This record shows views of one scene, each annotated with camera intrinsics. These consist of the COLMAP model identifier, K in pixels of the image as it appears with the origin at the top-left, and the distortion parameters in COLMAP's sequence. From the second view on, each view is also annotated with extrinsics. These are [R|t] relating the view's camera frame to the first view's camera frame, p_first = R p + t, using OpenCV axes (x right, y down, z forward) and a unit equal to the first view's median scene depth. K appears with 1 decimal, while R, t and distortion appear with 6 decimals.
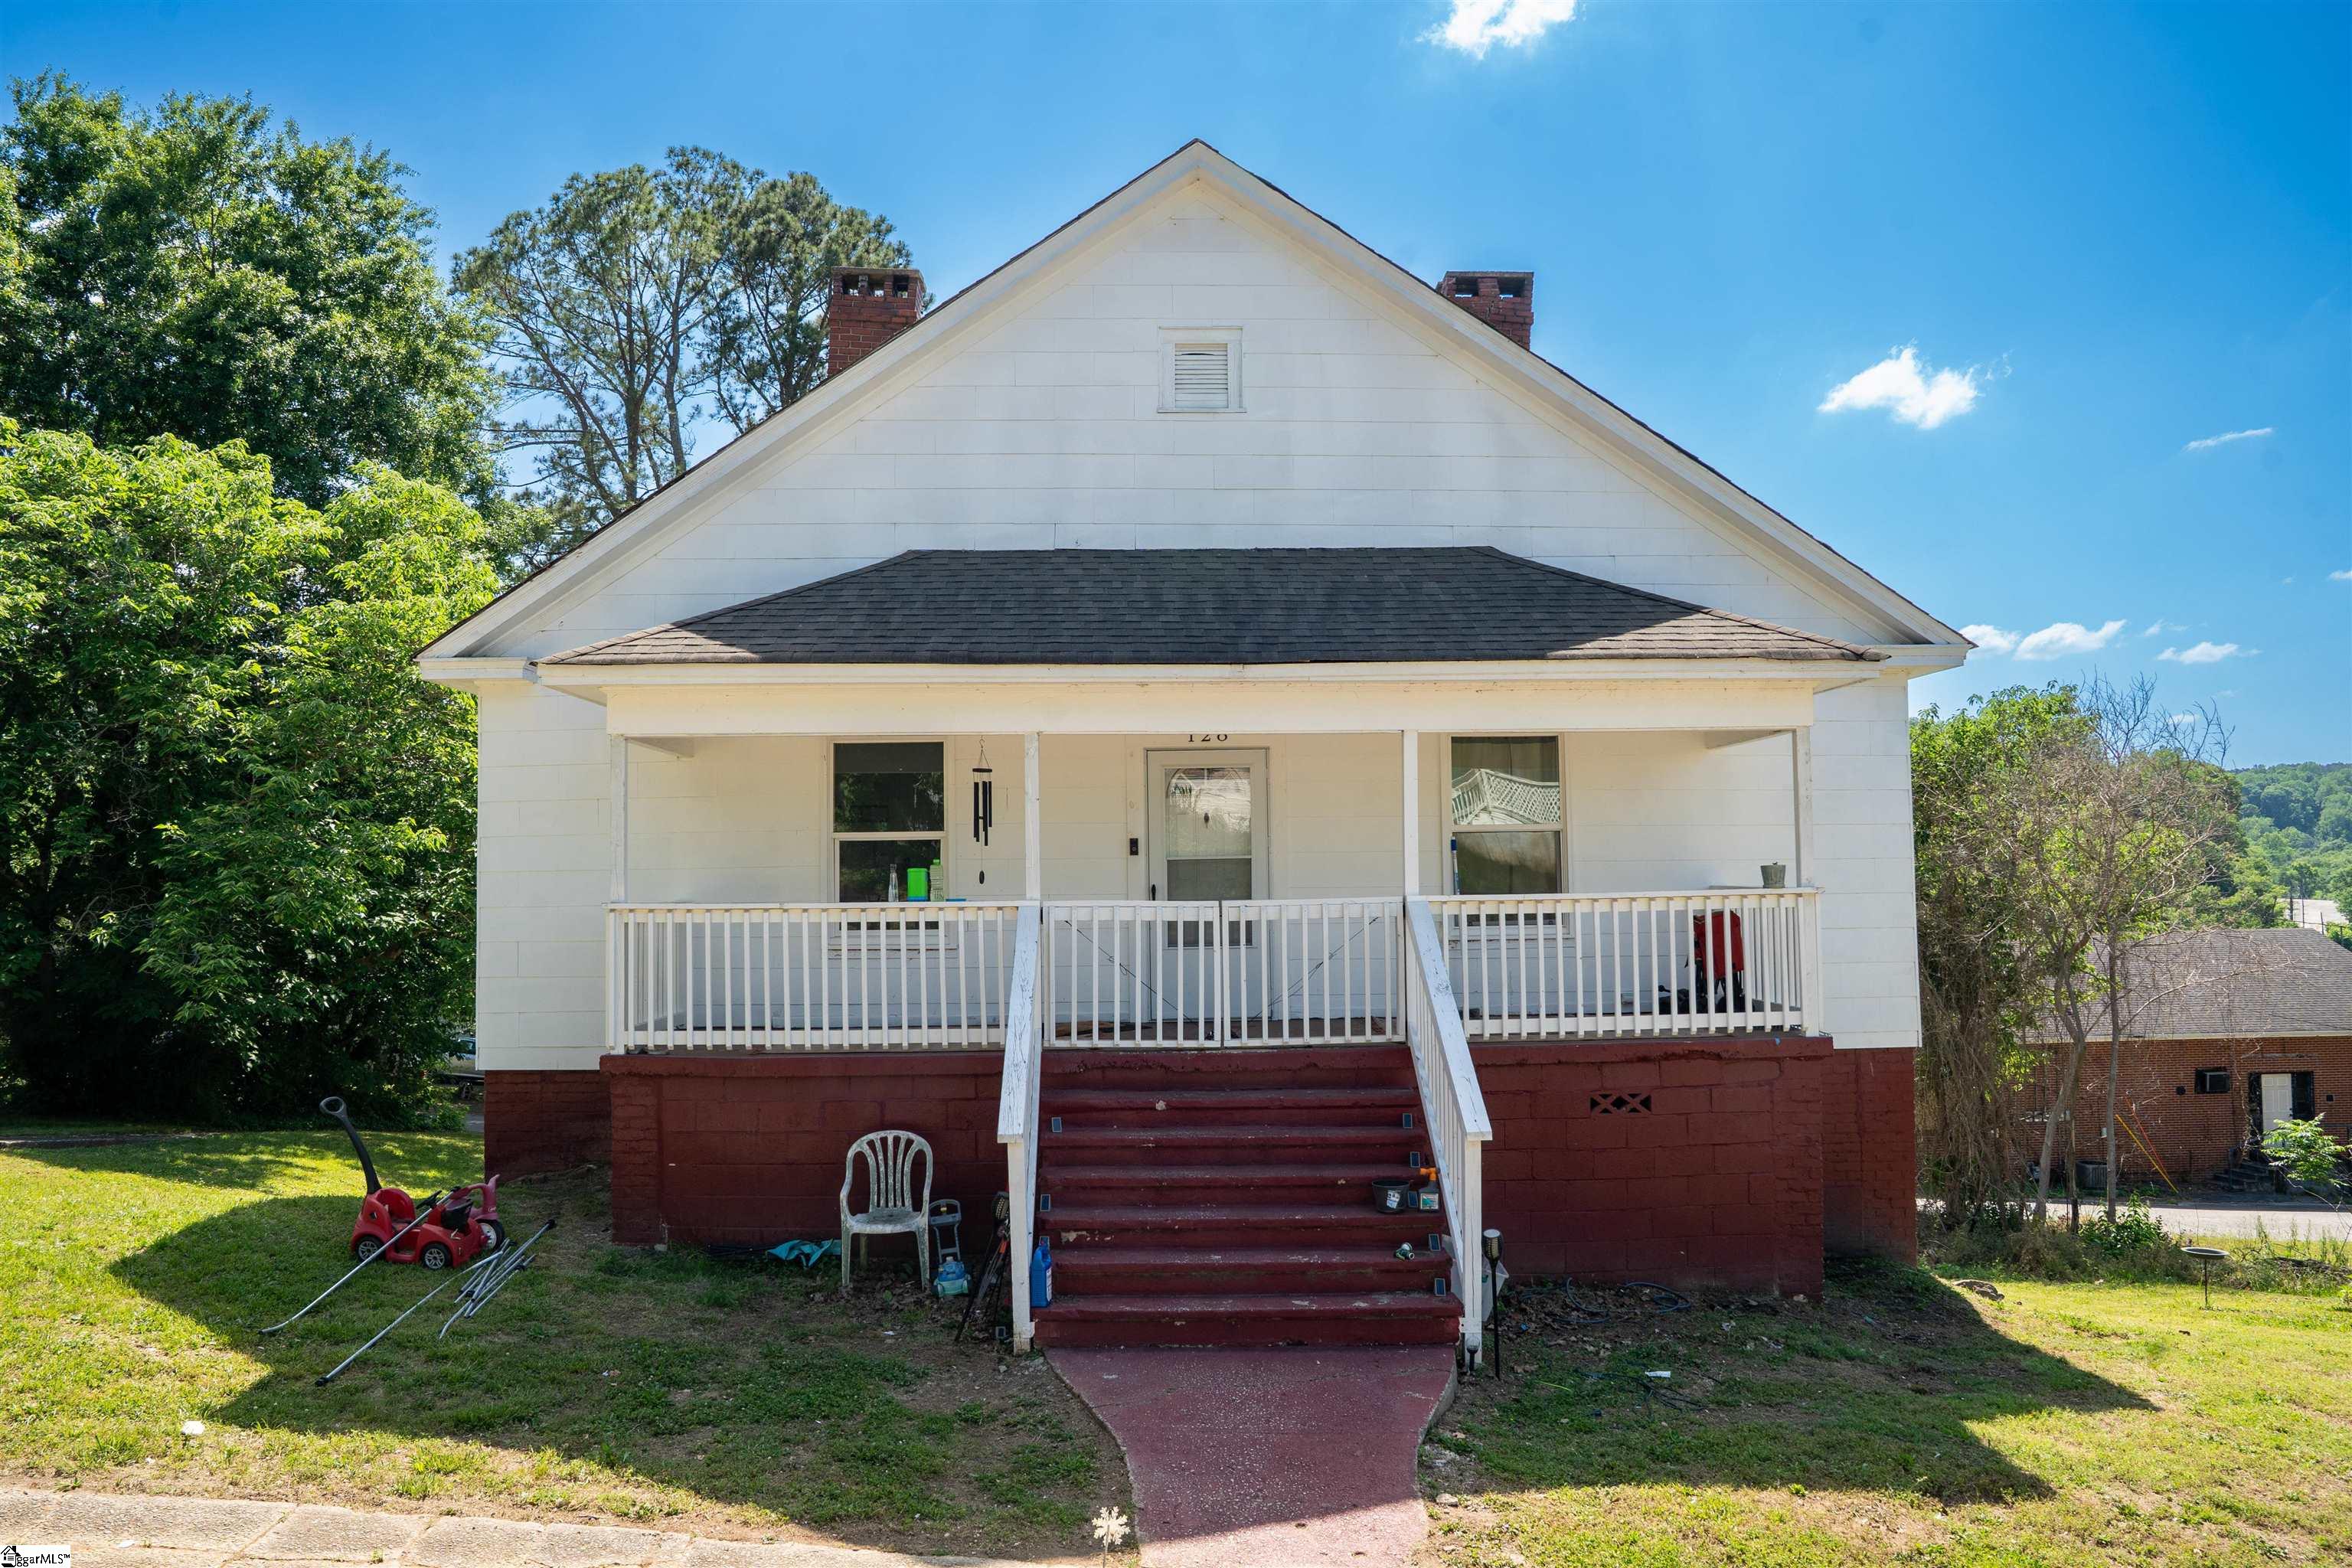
lens RADIAL K [[1743.3, 0, 1171.7], [0, 1743.3, 784.1], [0, 0, 1]] dist [-0.128966, 0.095773]
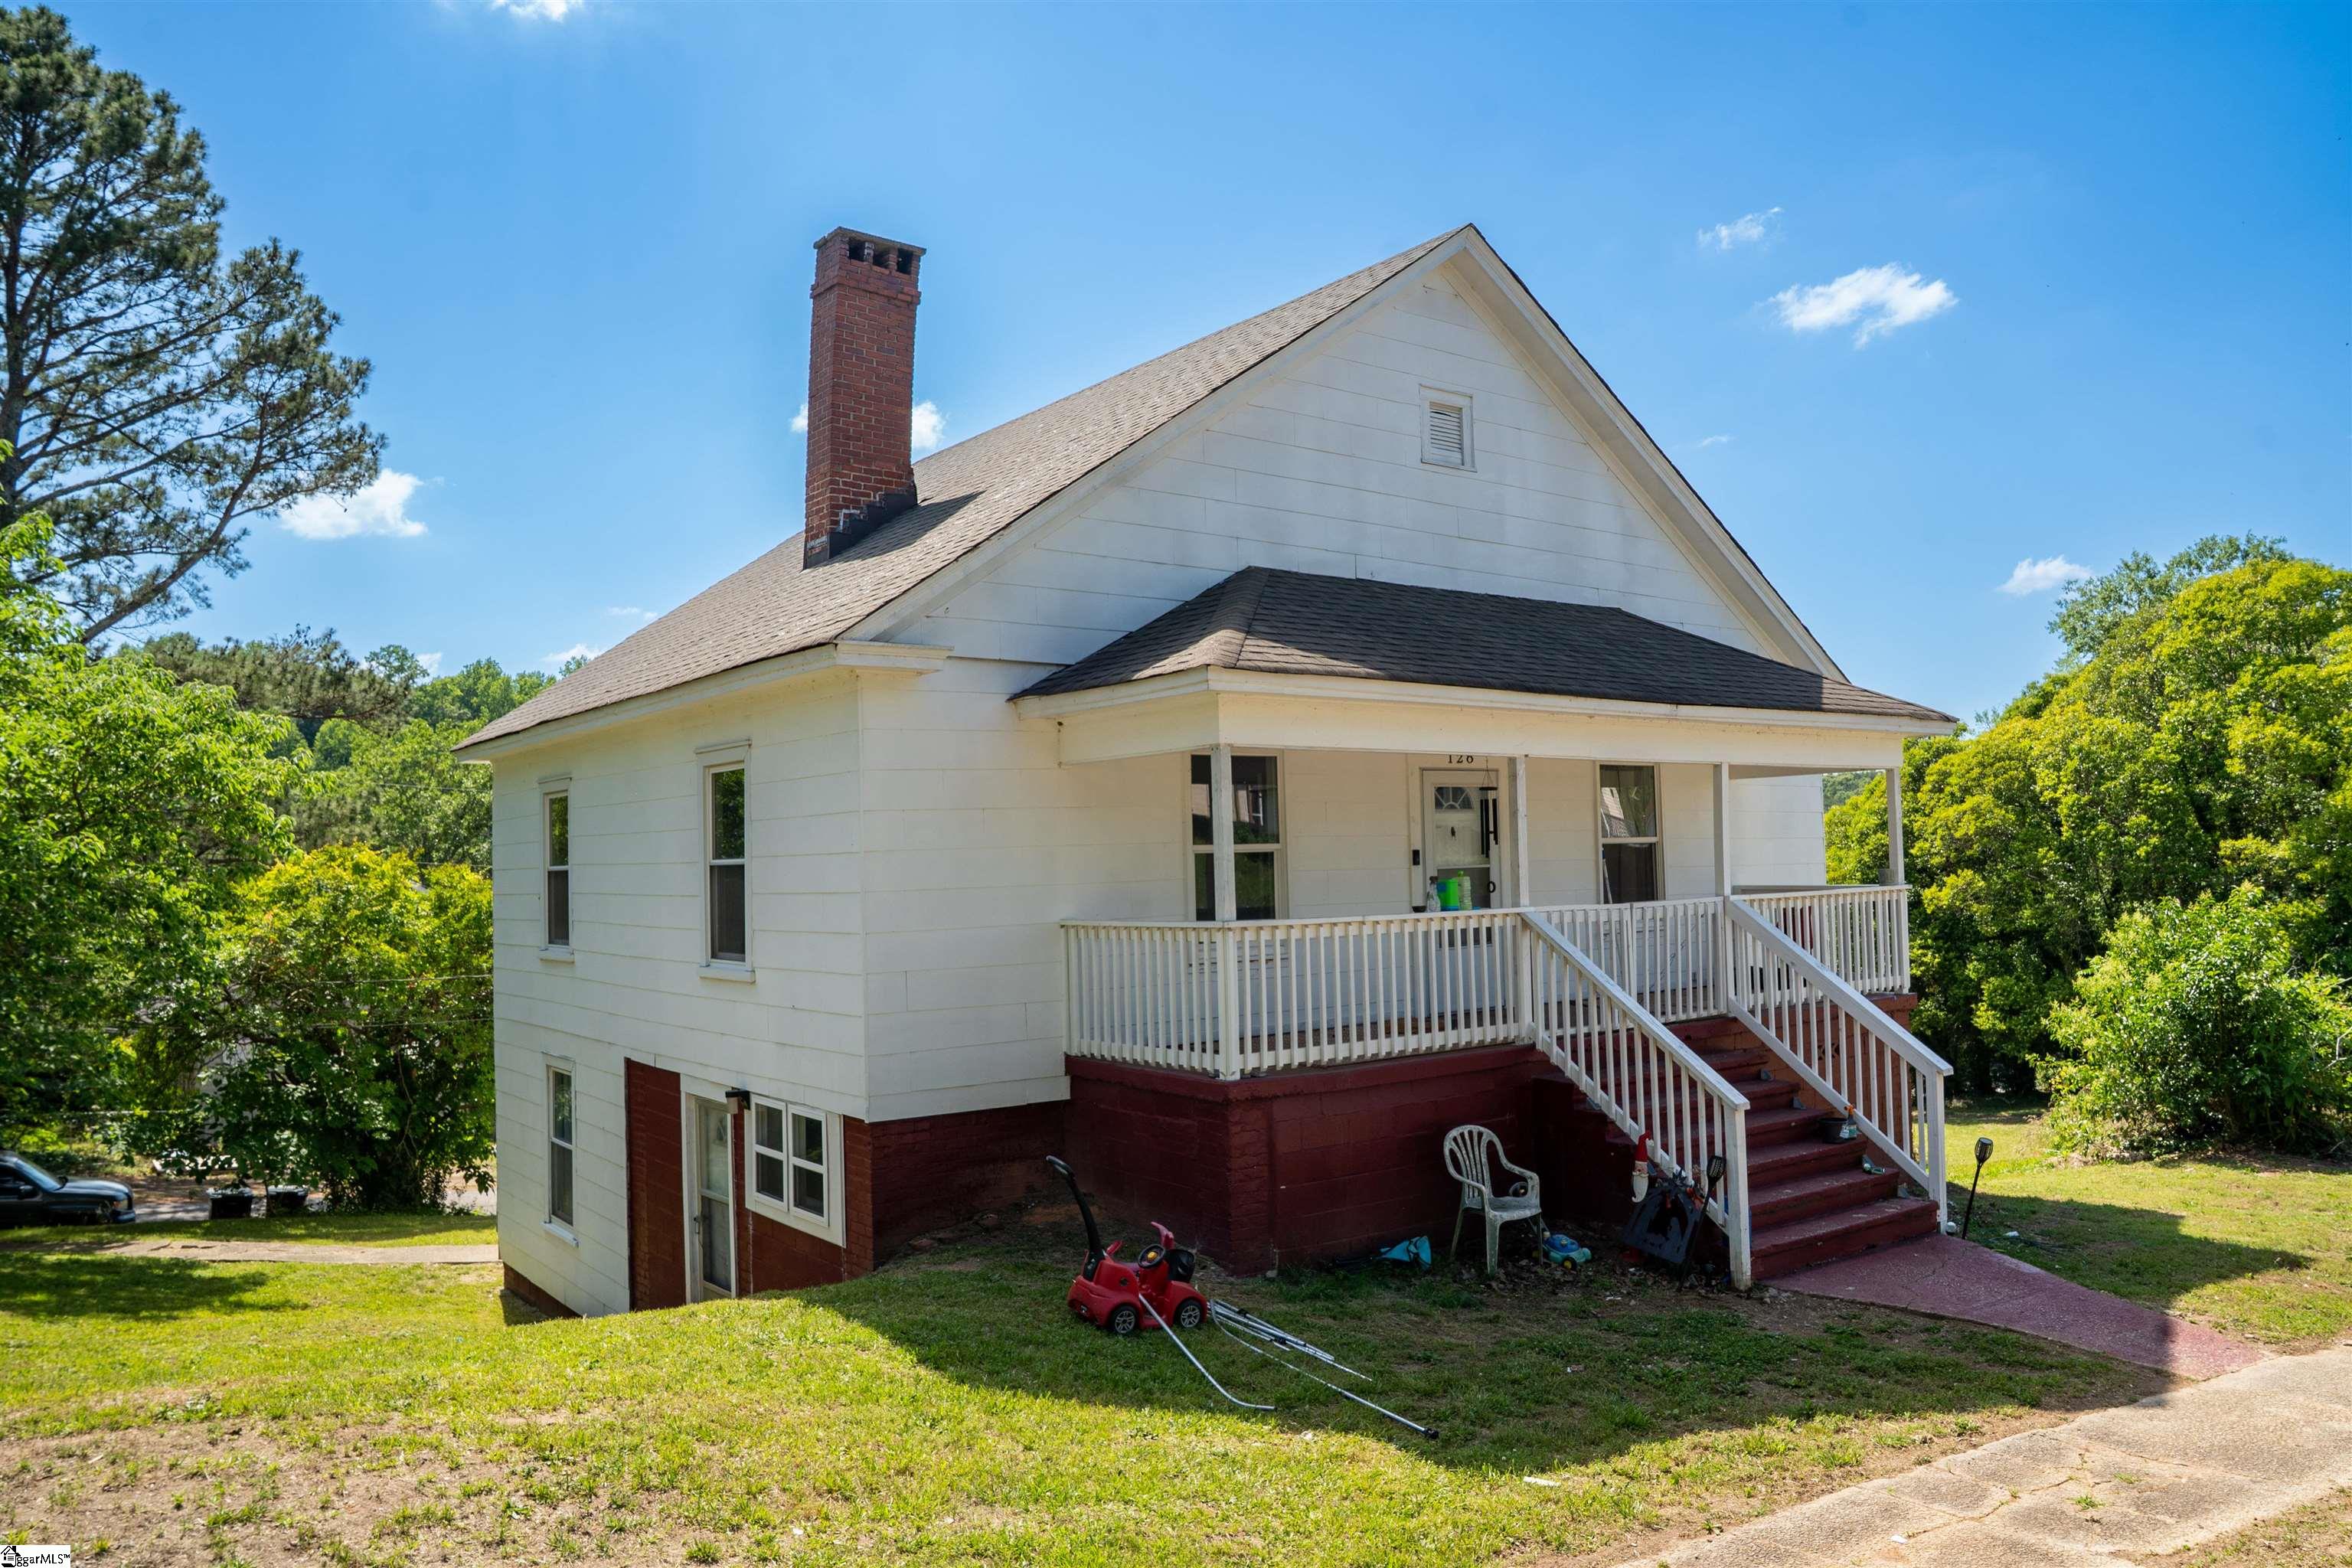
lens RADIAL K [[1743.3, 0, 1171.7], [0, 1743.3, 784.1], [0, 0, 1]] dist [-0.128966, 0.095773]
pose [[0.813784, 0.019625, 0.580837, -0.898816], [-0.018822, 0.999795, -0.007409, 0.000922], [-0.580863, -0.004903, 0.813986, 0.230462]]
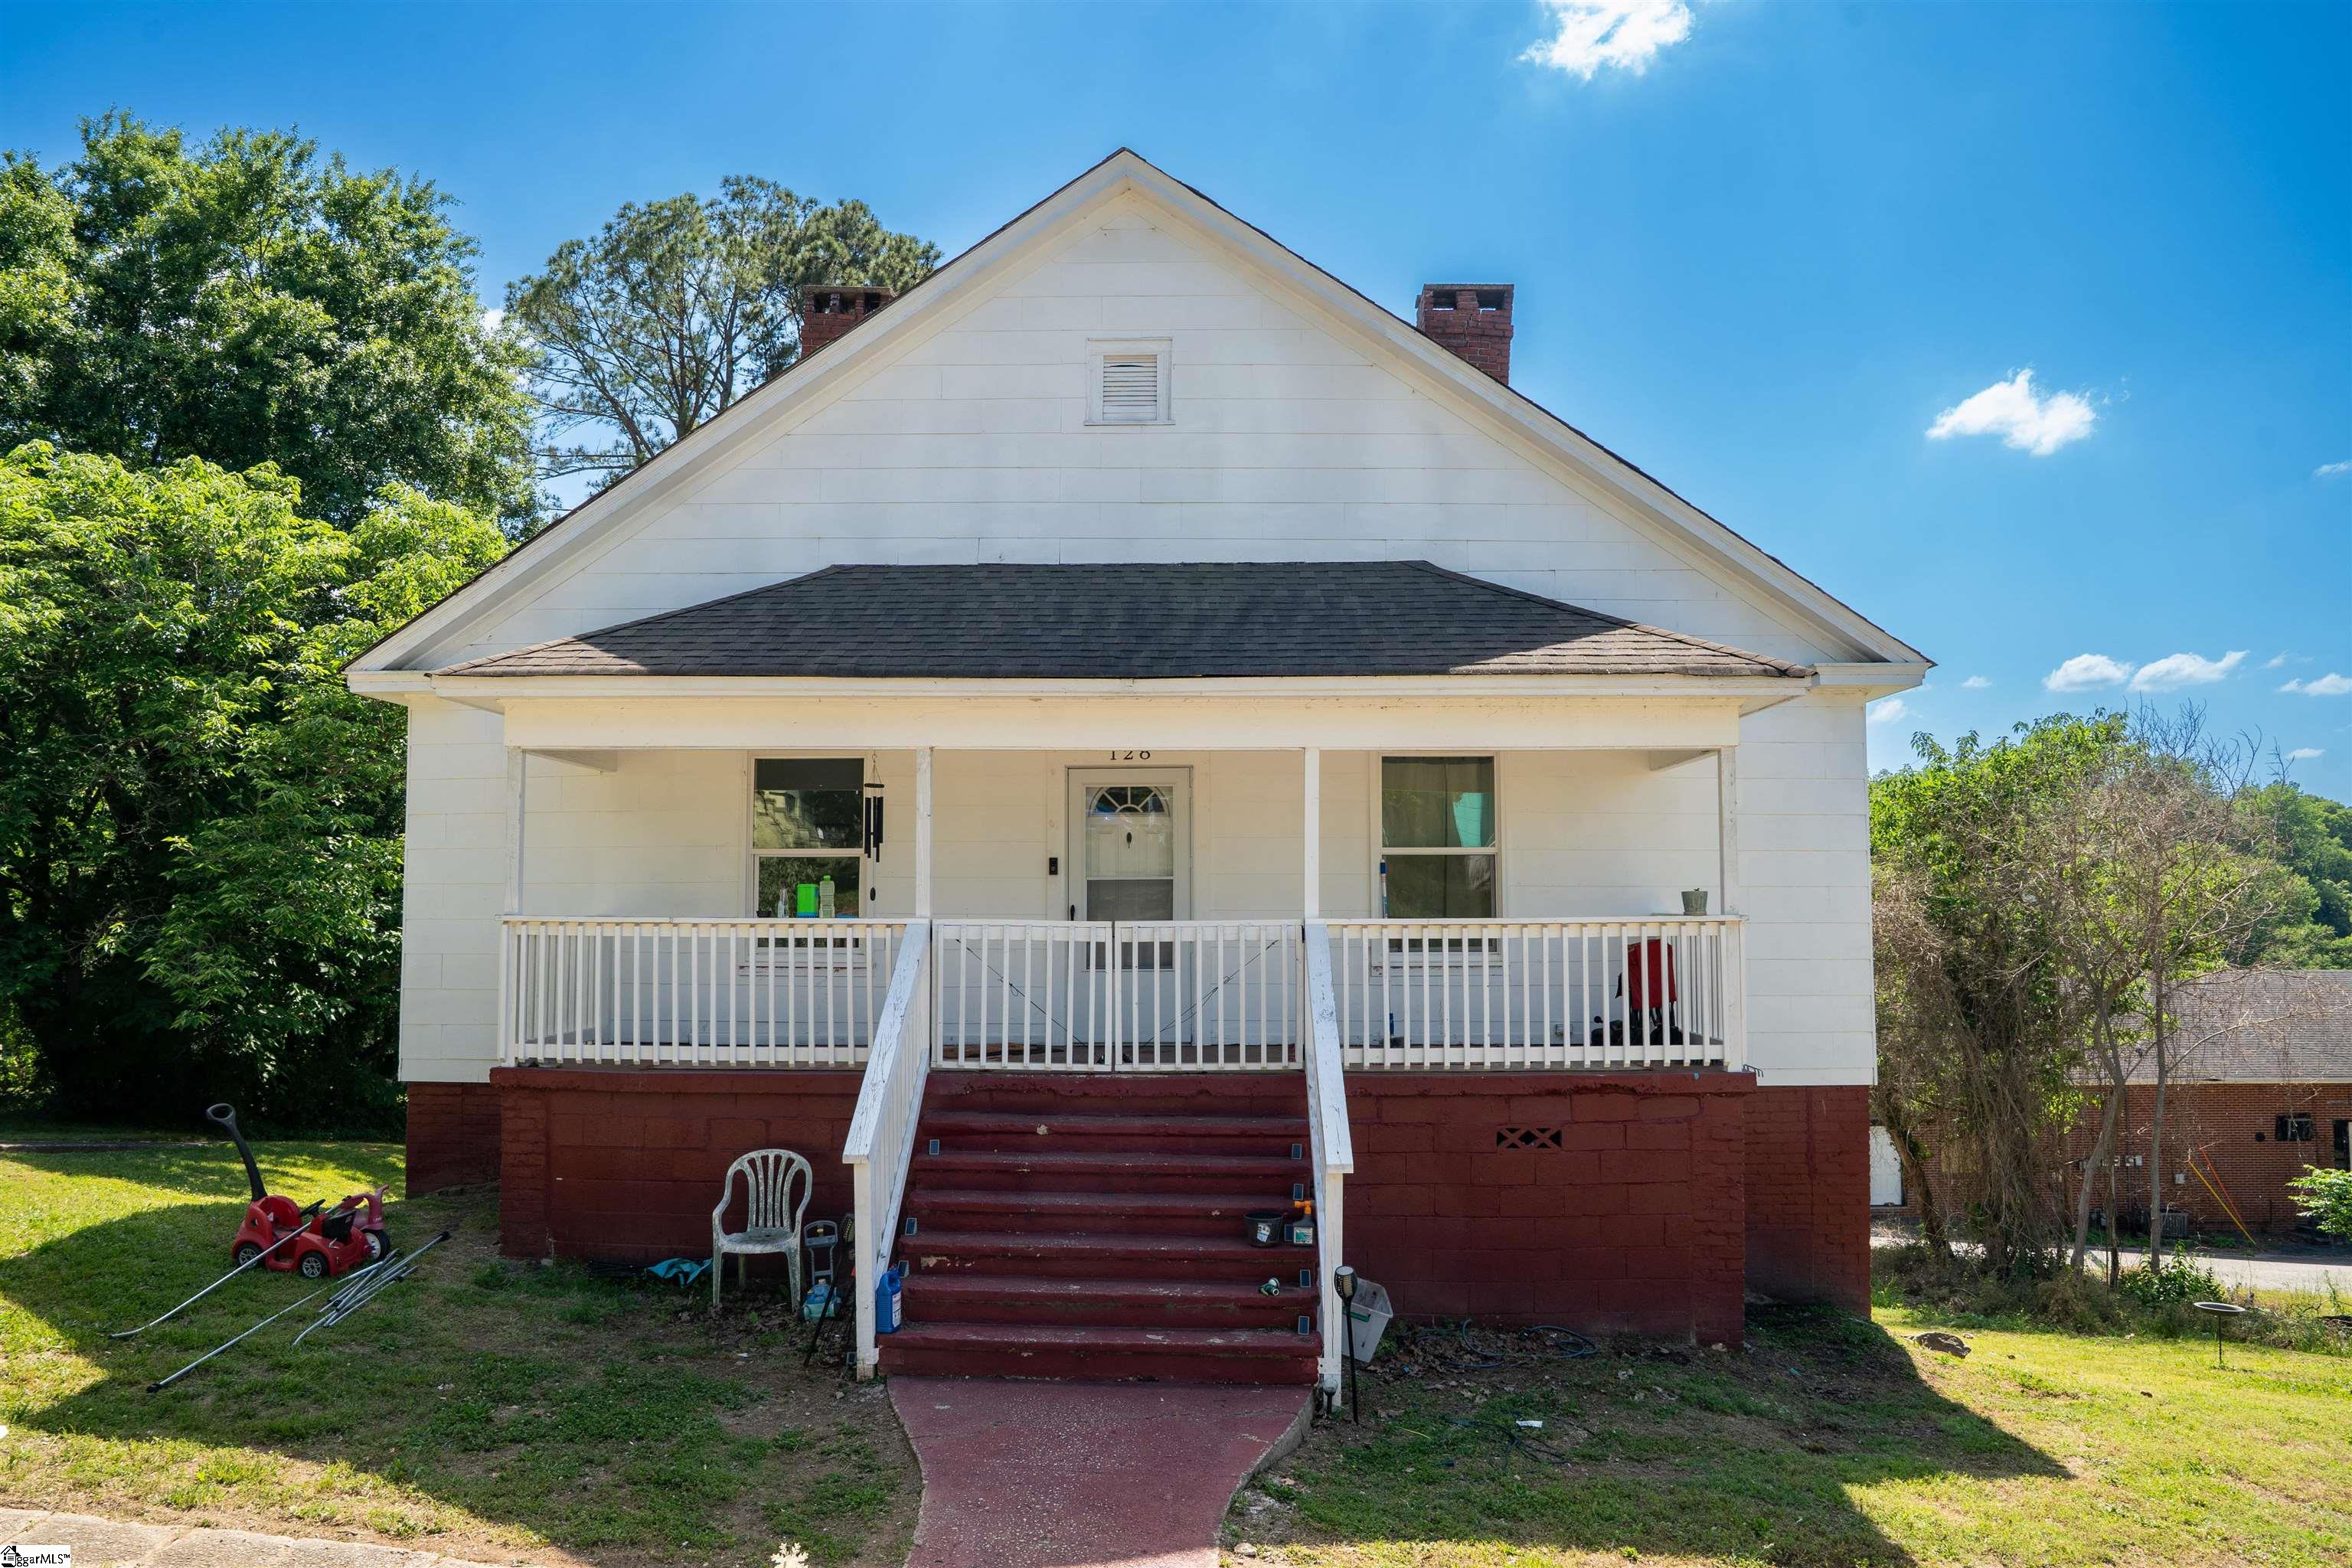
lens RADIAL K [[1741.6, 0, 1167.2], [0, 1741.6, 785.1], [0, 0, 1]] dist [-0.128722, 0.095886]
pose [[0.998317, 0.007676, -0.057485, 0.113218], [-0.008573, 0.999845, -0.015366, 0.005478], [0.057358, 0.015833, 0.998228, 0.027995]]
